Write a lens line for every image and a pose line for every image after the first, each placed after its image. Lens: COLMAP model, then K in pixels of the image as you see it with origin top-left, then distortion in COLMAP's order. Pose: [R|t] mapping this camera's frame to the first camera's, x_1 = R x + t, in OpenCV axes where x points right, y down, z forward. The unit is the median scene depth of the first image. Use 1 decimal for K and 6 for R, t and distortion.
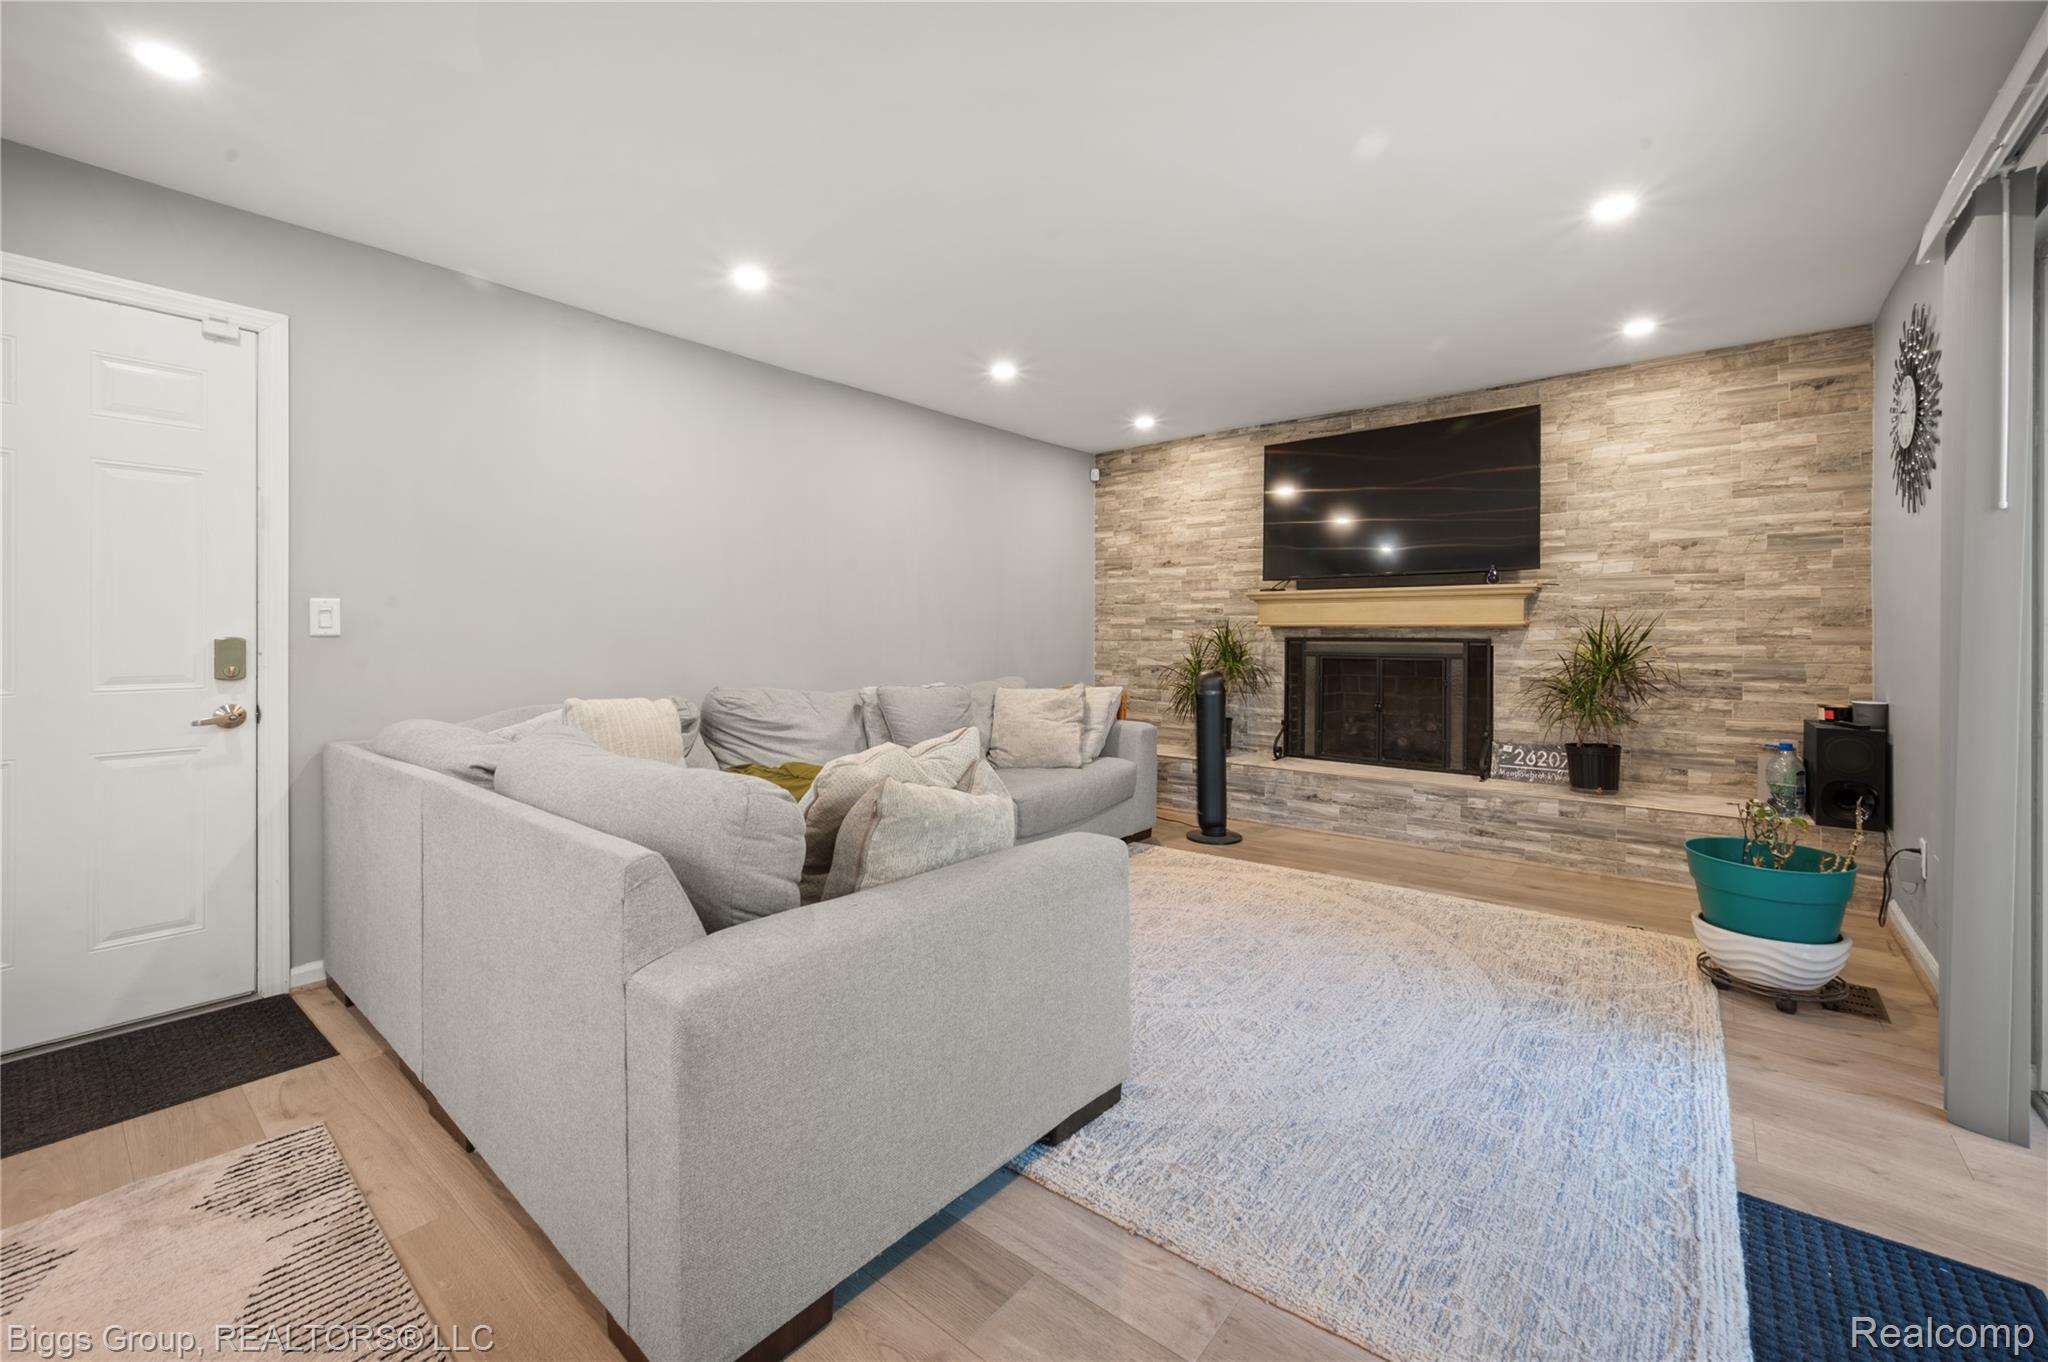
lens RADIAL K [[826.9, 0, 1018.9], [0, 826.9, 642.1], [0, 0, 1]] dist [-0.000786, -0.000277]
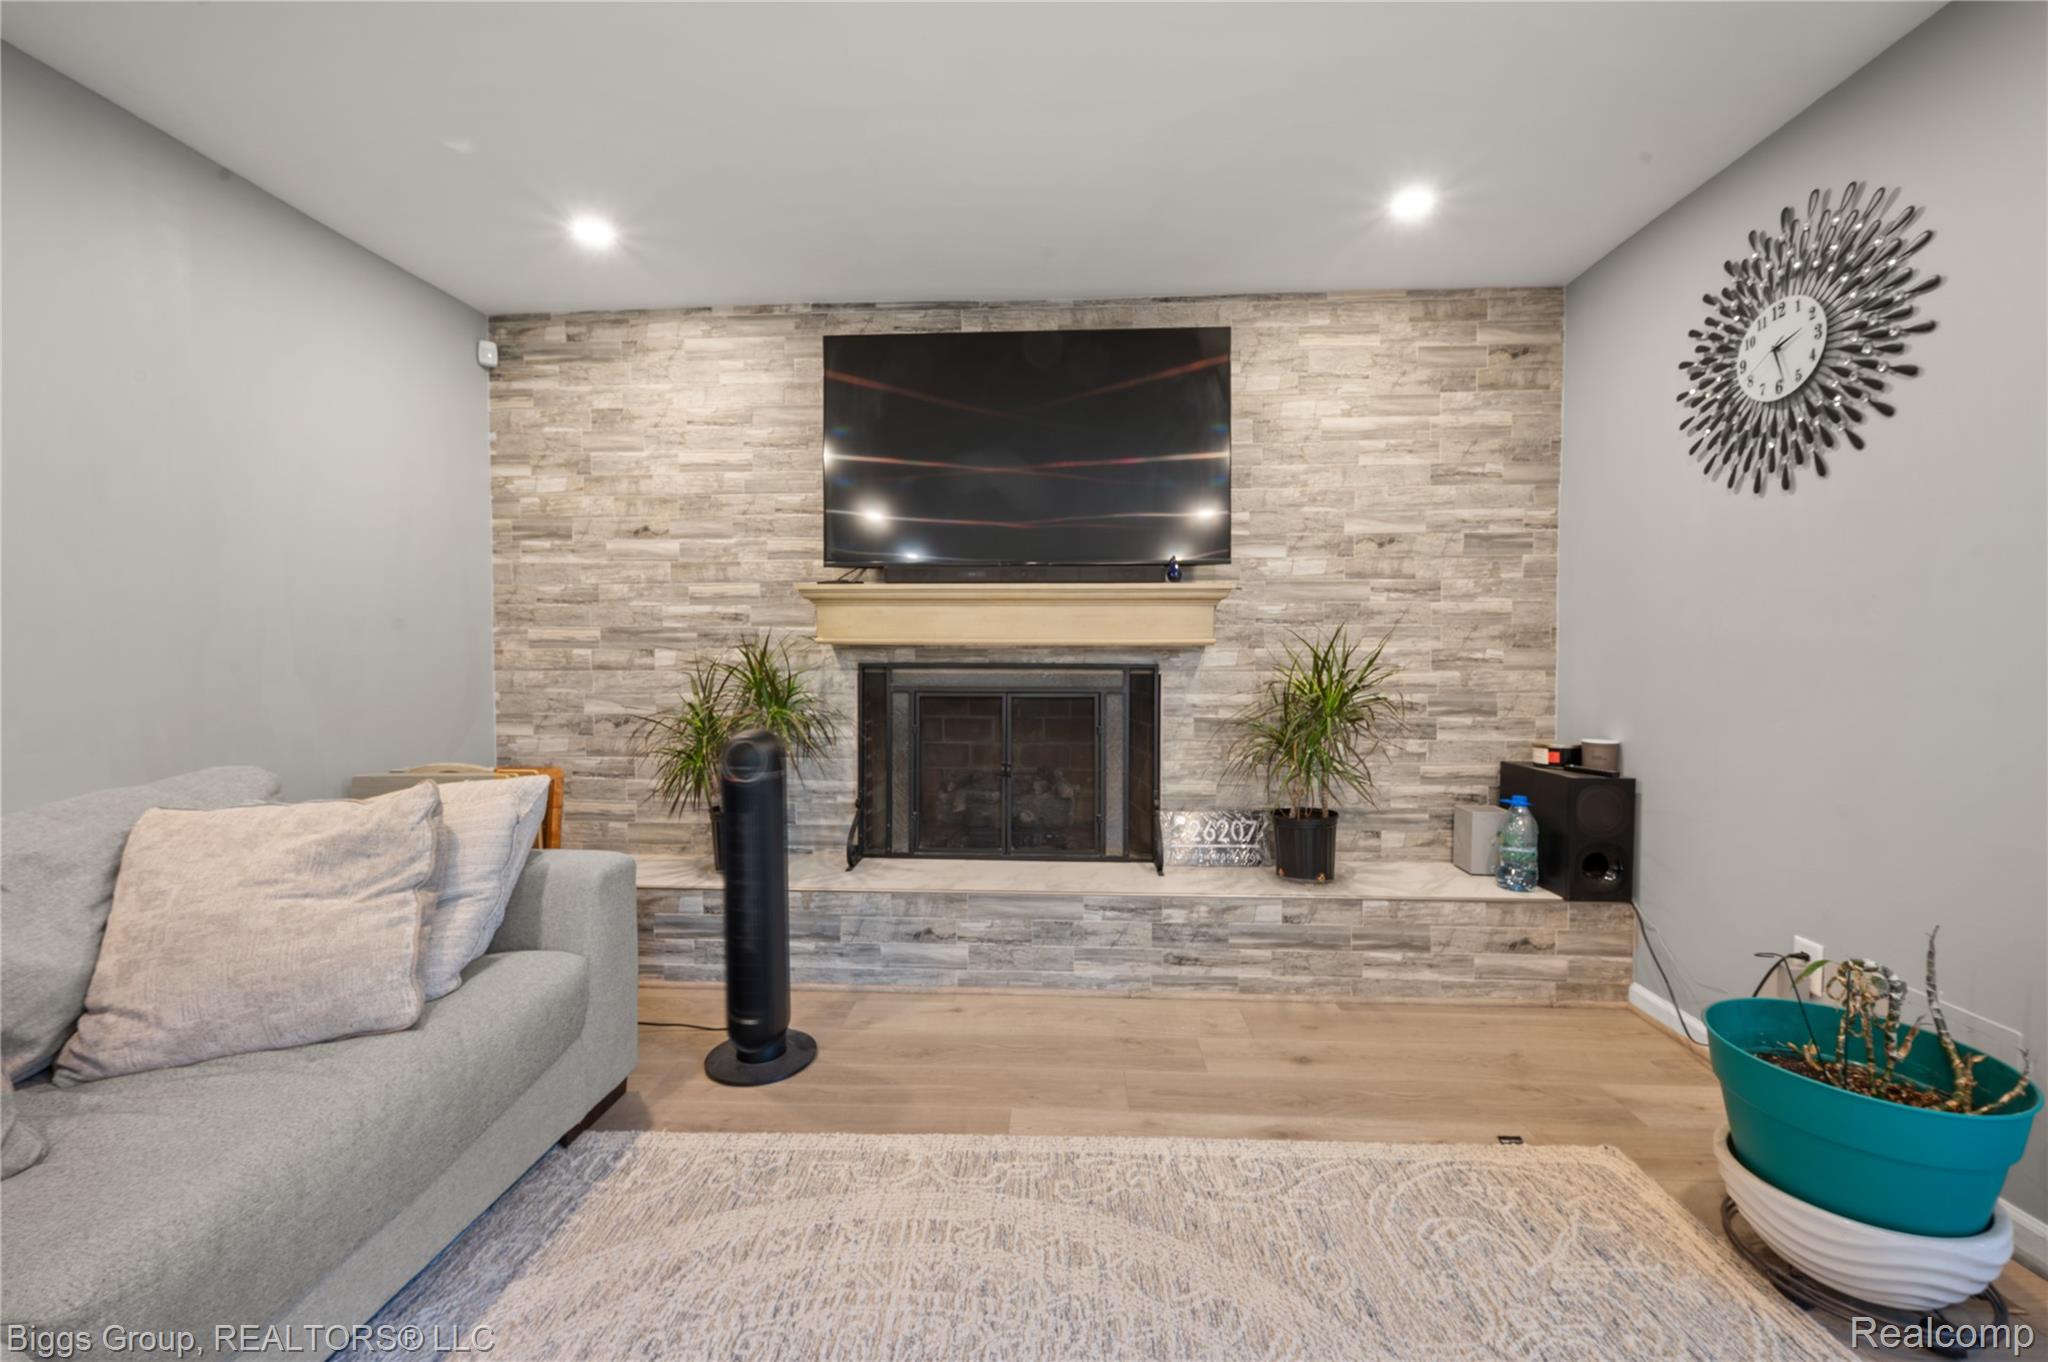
lens RADIAL K [[812.9, 0, 1024.0], [0, 812.9, 681.0], [0, 0, 1]] dist [0.001624, -0.000447]
pose [[0.803485, -0.018393, 0.595041, 0.075848], [0.006757, 0.999740, 0.021777, -0.005598], [-0.595286, -0.013477, 0.803401, 0.530906]]
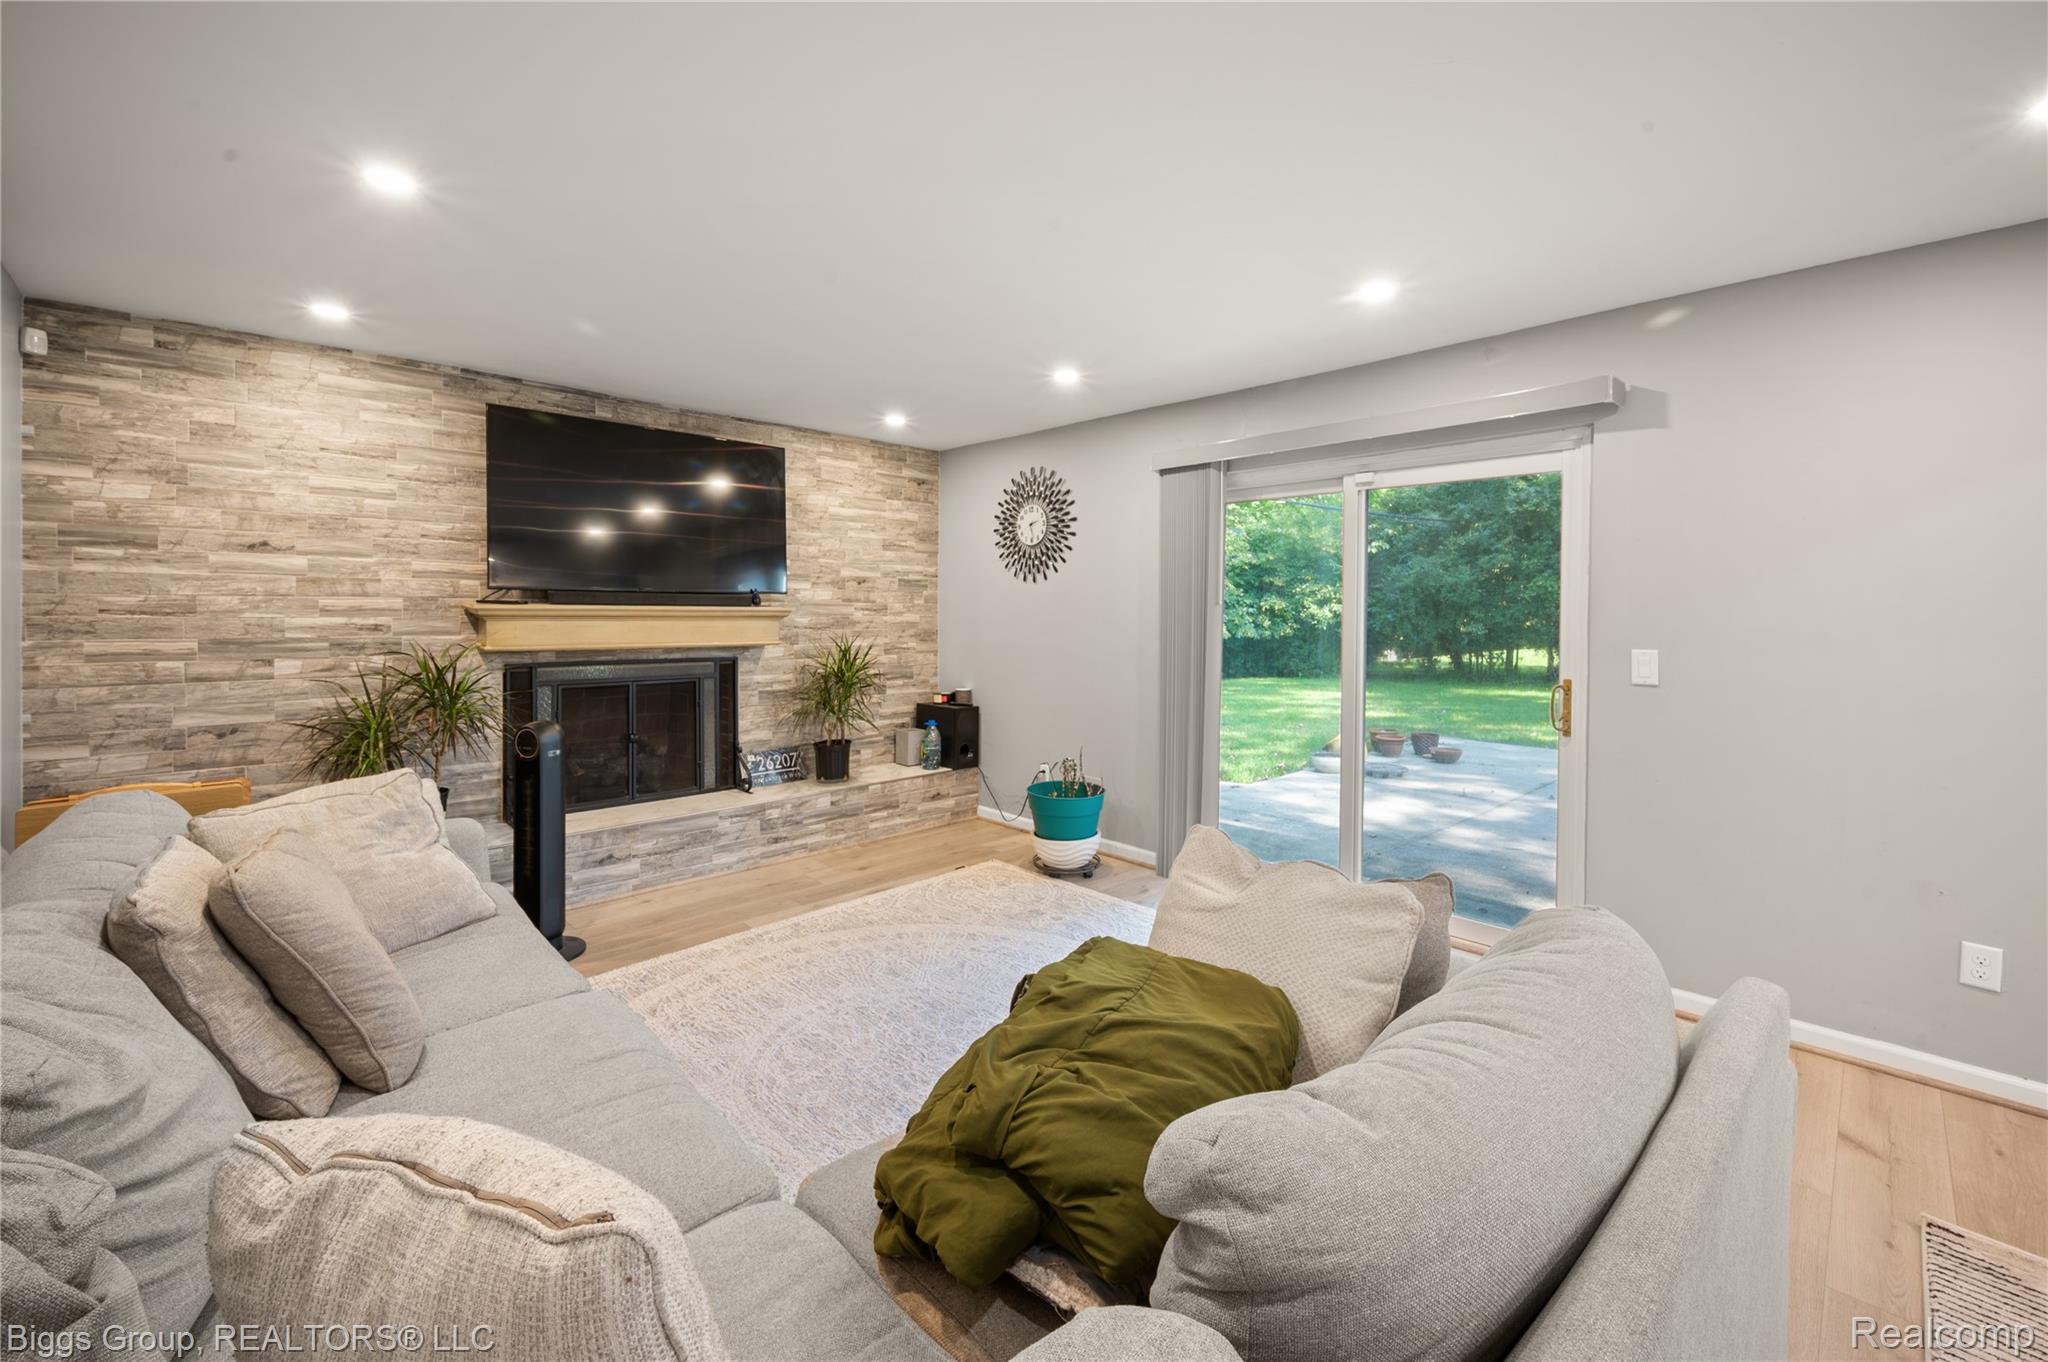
lens RADIAL K [[839.0, 0, 1031.2], [0, 839.0, 625.1], [0, 0, 1]] dist [-0.000414, -0.000129]
pose [[0.104283, -0.014614, 0.994440, -0.458954], [0.007777, 0.999873, 0.013878, -0.057459], [-0.994517, 0.006286, 0.104384, 0.528855]]
